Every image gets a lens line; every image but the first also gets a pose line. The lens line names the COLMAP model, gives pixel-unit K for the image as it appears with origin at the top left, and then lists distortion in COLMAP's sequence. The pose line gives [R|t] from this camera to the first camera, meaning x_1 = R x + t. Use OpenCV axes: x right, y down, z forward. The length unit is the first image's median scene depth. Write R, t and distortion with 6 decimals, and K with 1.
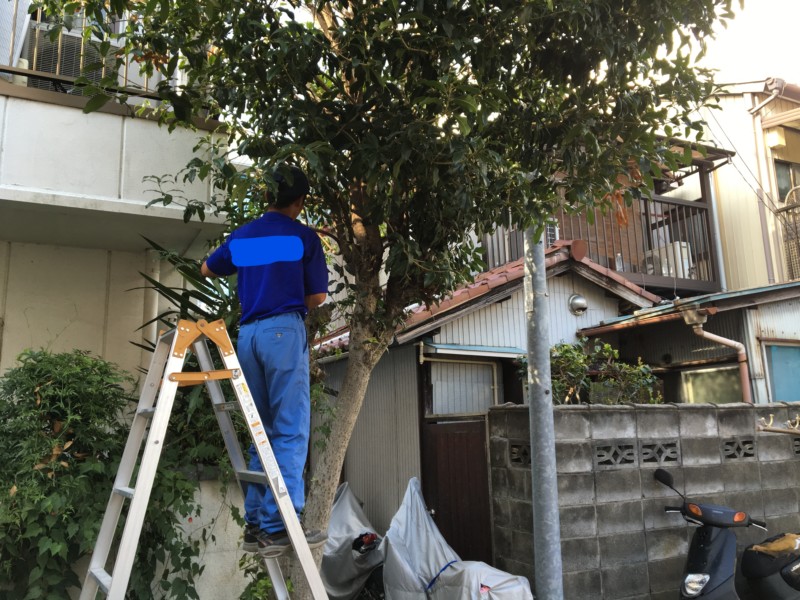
lens RADIAL K [[683.7, 0, 398.1], [0, 683.7, 292.2], [0, 0, 1]] dist [0.027850, -0.030180]
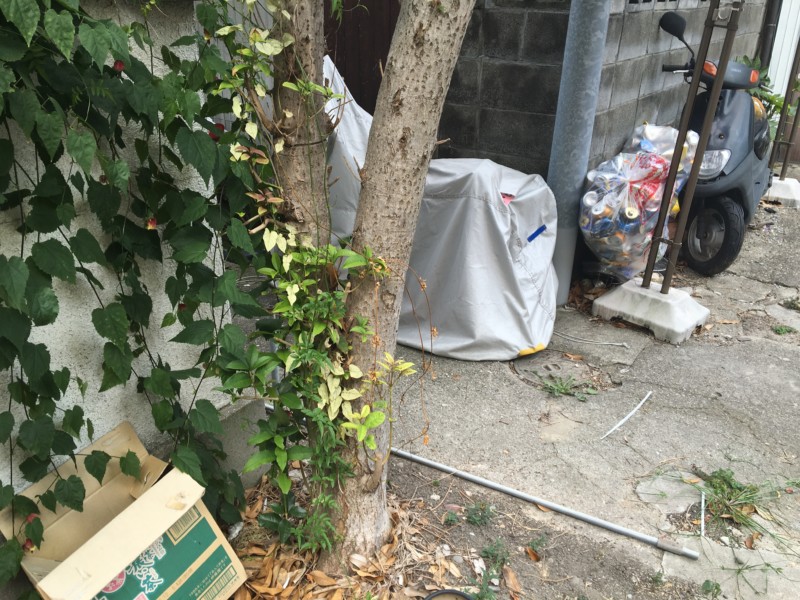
lens RADIAL K [[675.1, 0, 396.1], [0, 675.1, 298.7], [0, 0, 1]] dist [0.069920, -0.087177]
pose [[0.878818, -0.173393, 0.444539, -0.232193], [-0.112700, 0.829852, 0.546483, 0.149885], [-0.463658, -0.530358, 0.709748, 0.474322]]
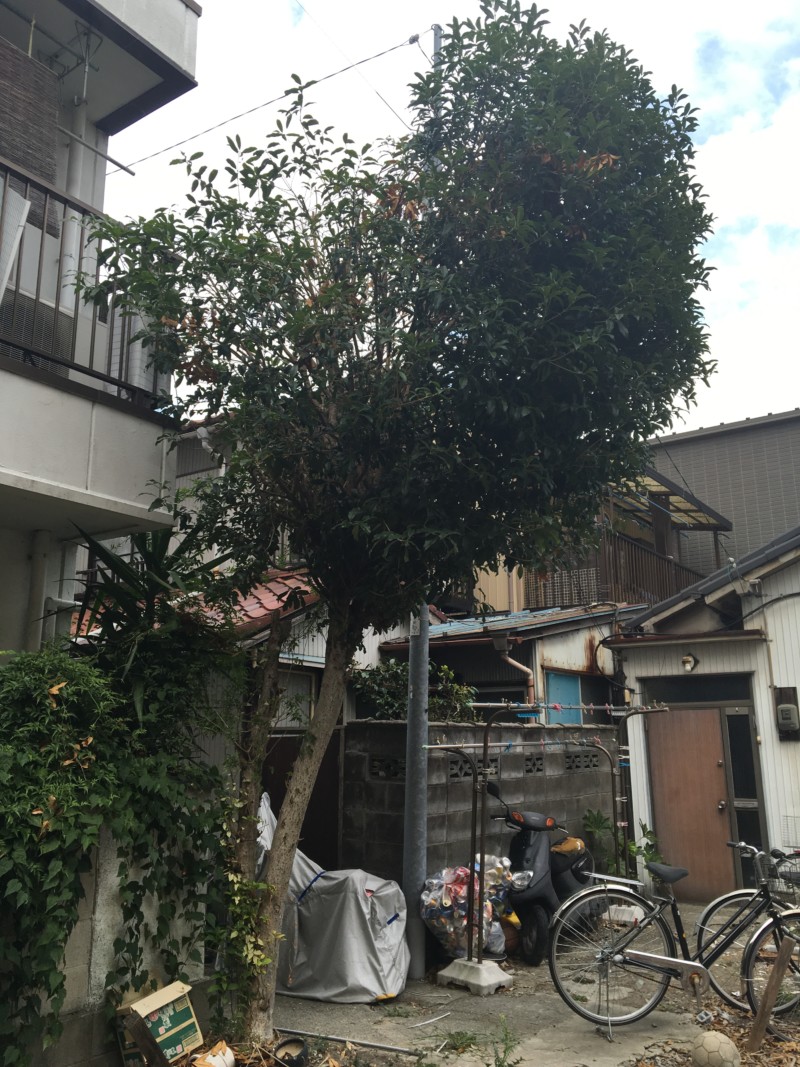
lens RADIAL K [[900.5, 0, 399.2], [0, 900.5, 537.7], [0, 0, 1]] dist [0.069920, -0.087177]
pose [[0.874956, 0.124407, 0.467948, -0.495660], [-0.111386, 0.992225, -0.055521, -0.040925], [-0.471217, -0.003544, 0.882010, -0.241284]]
